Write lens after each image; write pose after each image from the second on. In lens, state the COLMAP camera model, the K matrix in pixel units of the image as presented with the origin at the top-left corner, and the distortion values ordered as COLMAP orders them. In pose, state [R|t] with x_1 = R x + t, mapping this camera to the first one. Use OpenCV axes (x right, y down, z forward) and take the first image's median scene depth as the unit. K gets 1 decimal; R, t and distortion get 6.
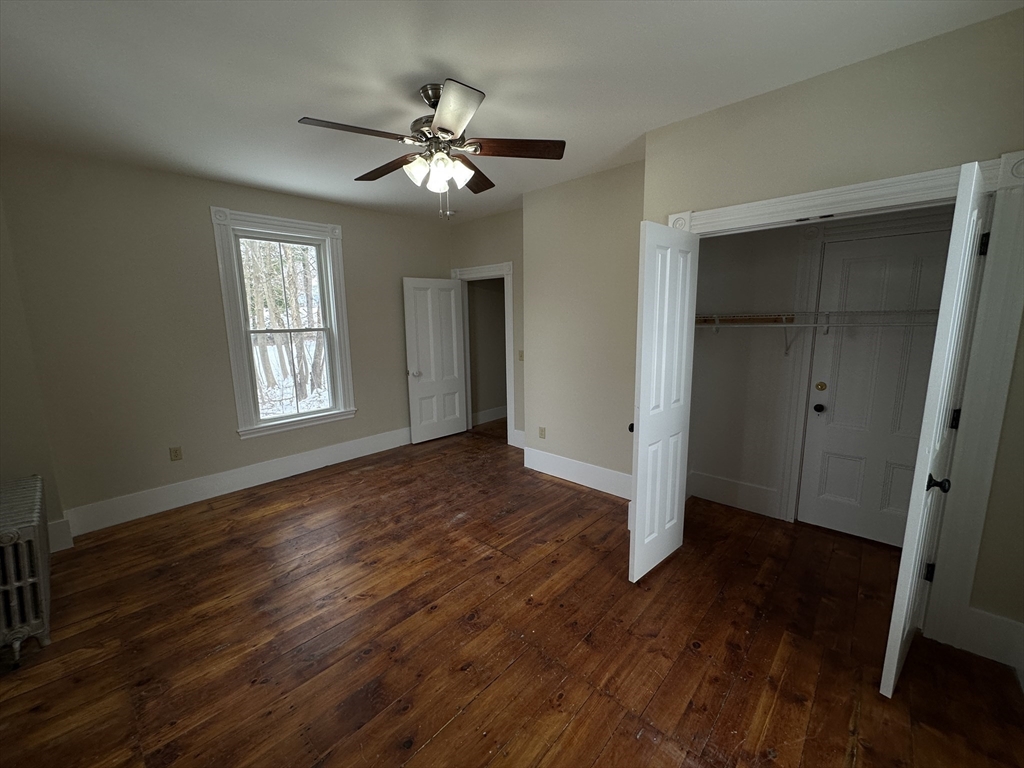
lens RADIAL K [[407.6, 0, 512.8], [0, 407.6, 381.5], [0, 0, 1]] dist [-0.000014, -0.000050]
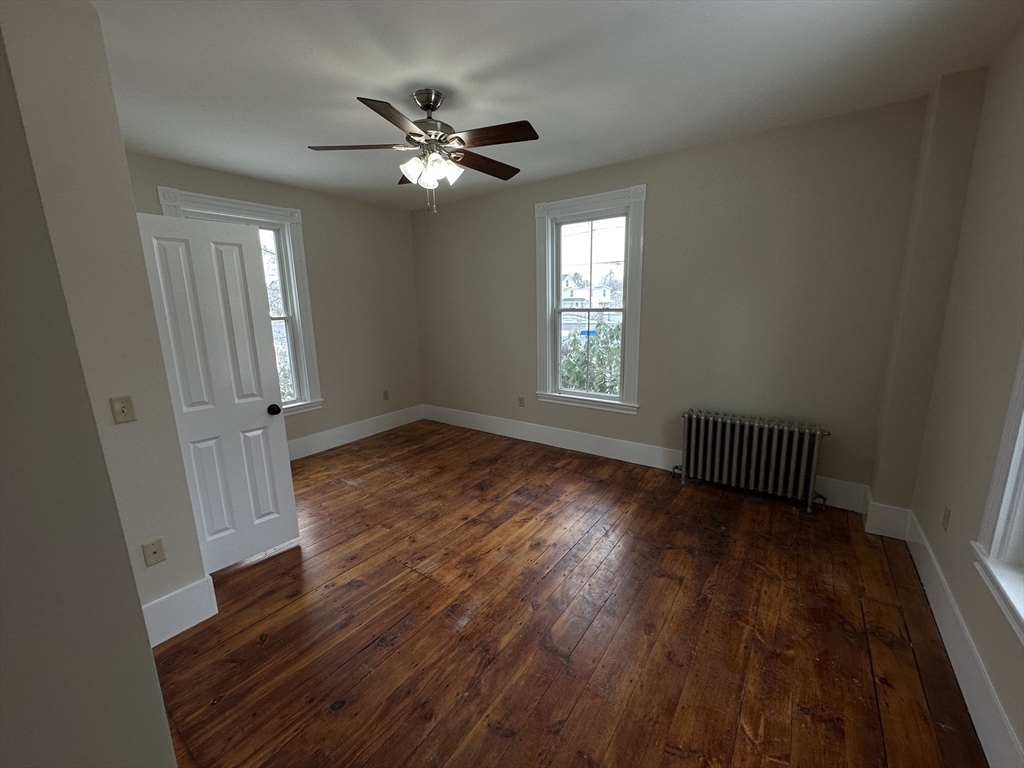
lens RADIAL K [[407.6, 0, 512.8], [0, 407.6, 381.5], [0, 0, 1]] dist [-0.000014, -0.000050]
pose [[-0.992140, 0.057342, -0.111224, -0.203229], [0.014981, 0.936864, 0.349374, -0.304834], [0.124235, 0.344961, -0.930359, 1.898428]]
